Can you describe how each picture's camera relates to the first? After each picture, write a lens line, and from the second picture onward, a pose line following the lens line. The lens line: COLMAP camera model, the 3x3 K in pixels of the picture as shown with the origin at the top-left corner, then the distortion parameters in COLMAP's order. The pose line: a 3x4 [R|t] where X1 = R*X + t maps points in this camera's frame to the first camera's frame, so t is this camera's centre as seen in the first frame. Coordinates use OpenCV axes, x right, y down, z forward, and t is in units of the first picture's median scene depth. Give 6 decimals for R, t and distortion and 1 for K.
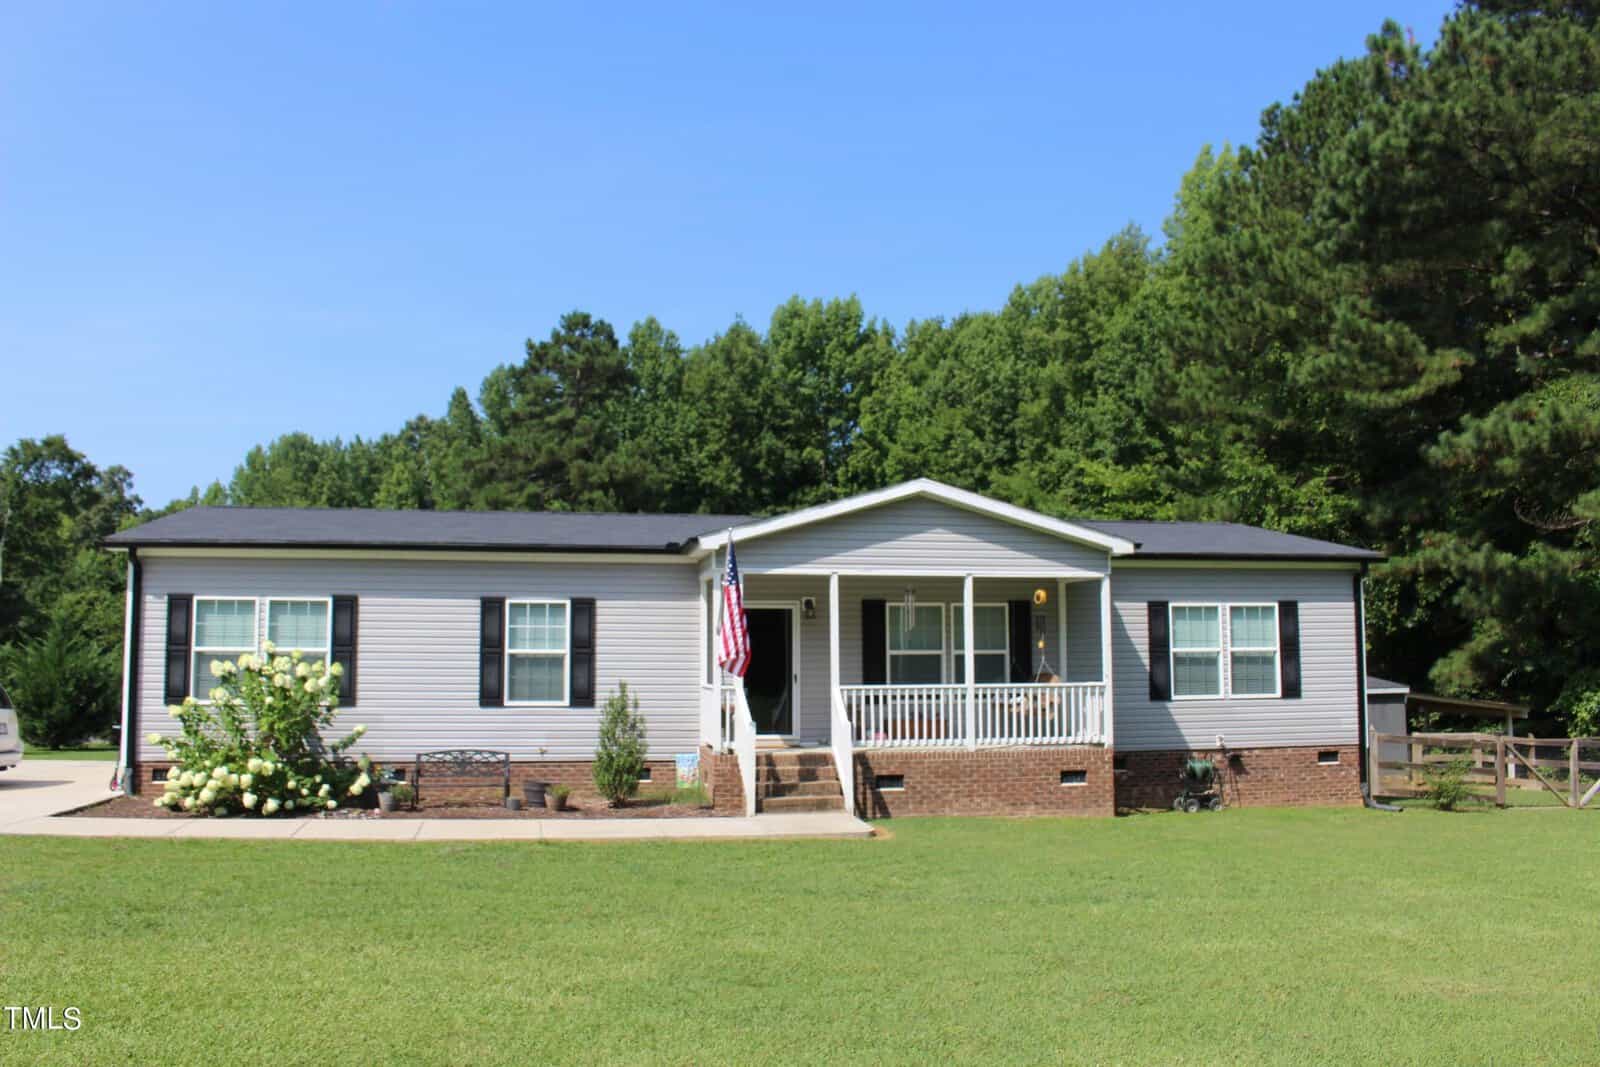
lens RADIAL K [[1322.2, 0, 797.7], [0, 1322.2, 529.7], [0, 0, 1]] dist [-0.163937, 0.120747]
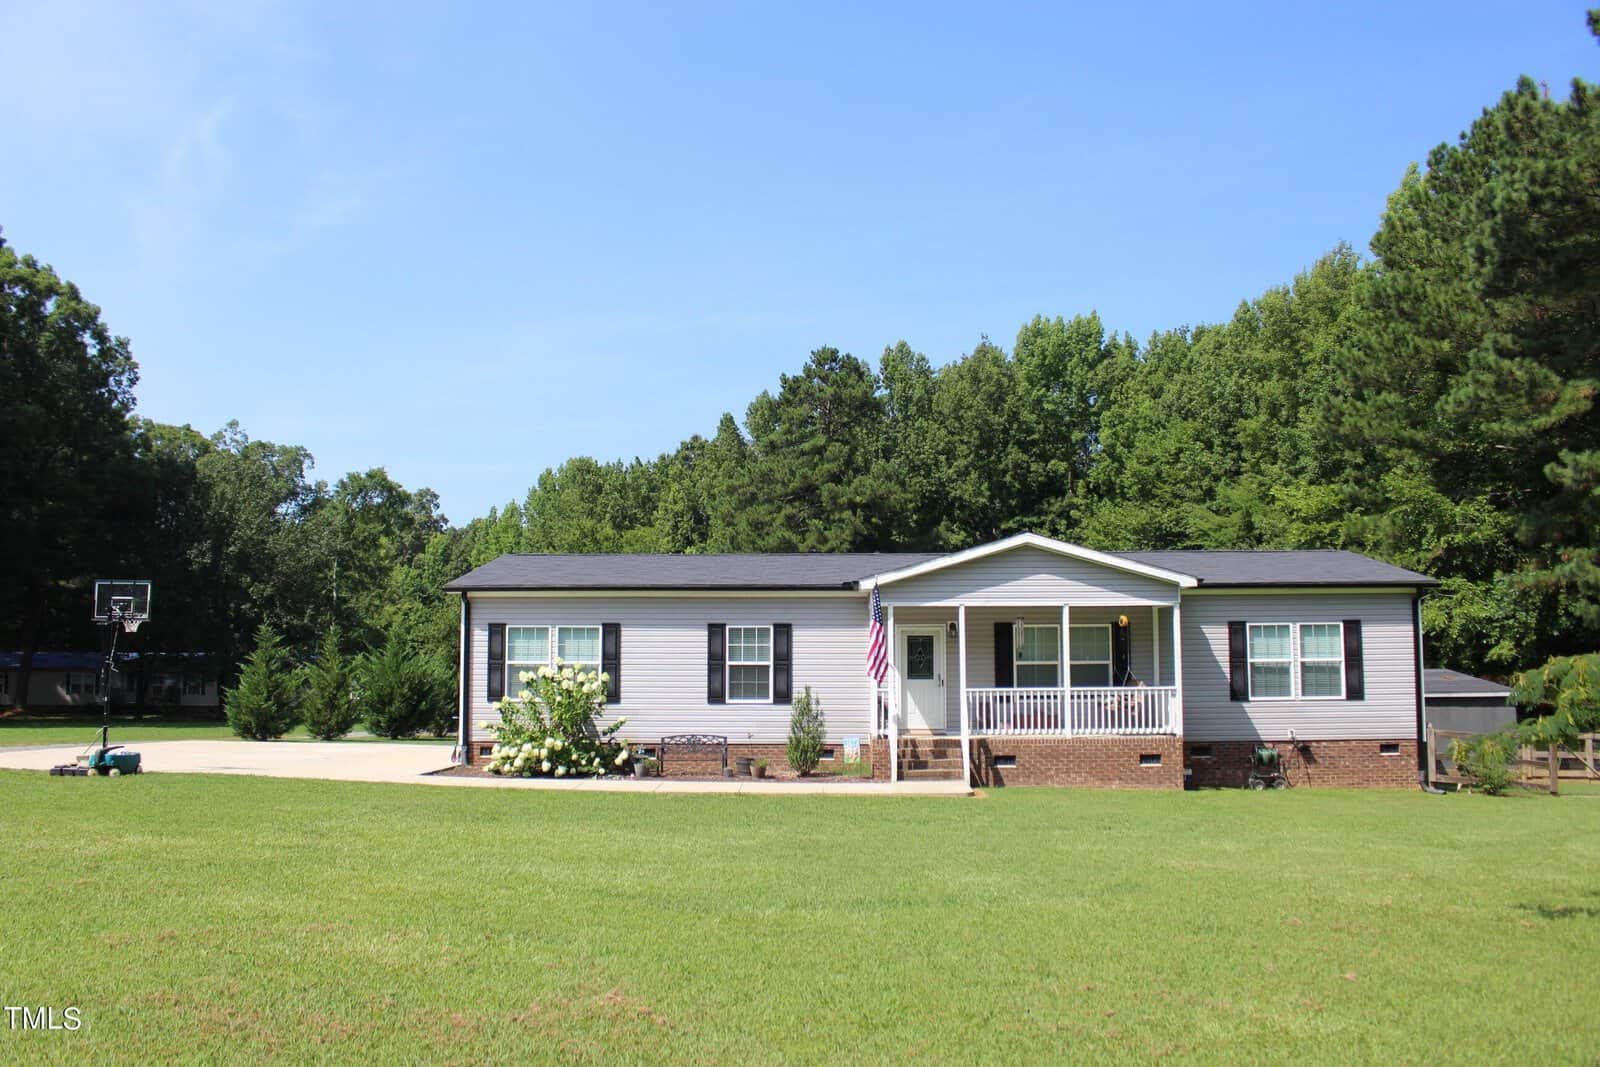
lens RADIAL K [[1322.2, 0, 800.7], [0, 1322.2, 538.8], [0, 0, 1]] dist [-0.163937, 0.120747]
pose [[0.978215, -0.017962, -0.206814, 0.079881], [0.019182, 0.999808, 0.003897, -0.023287], [0.206704, -0.007779, 0.978373, -0.188026]]
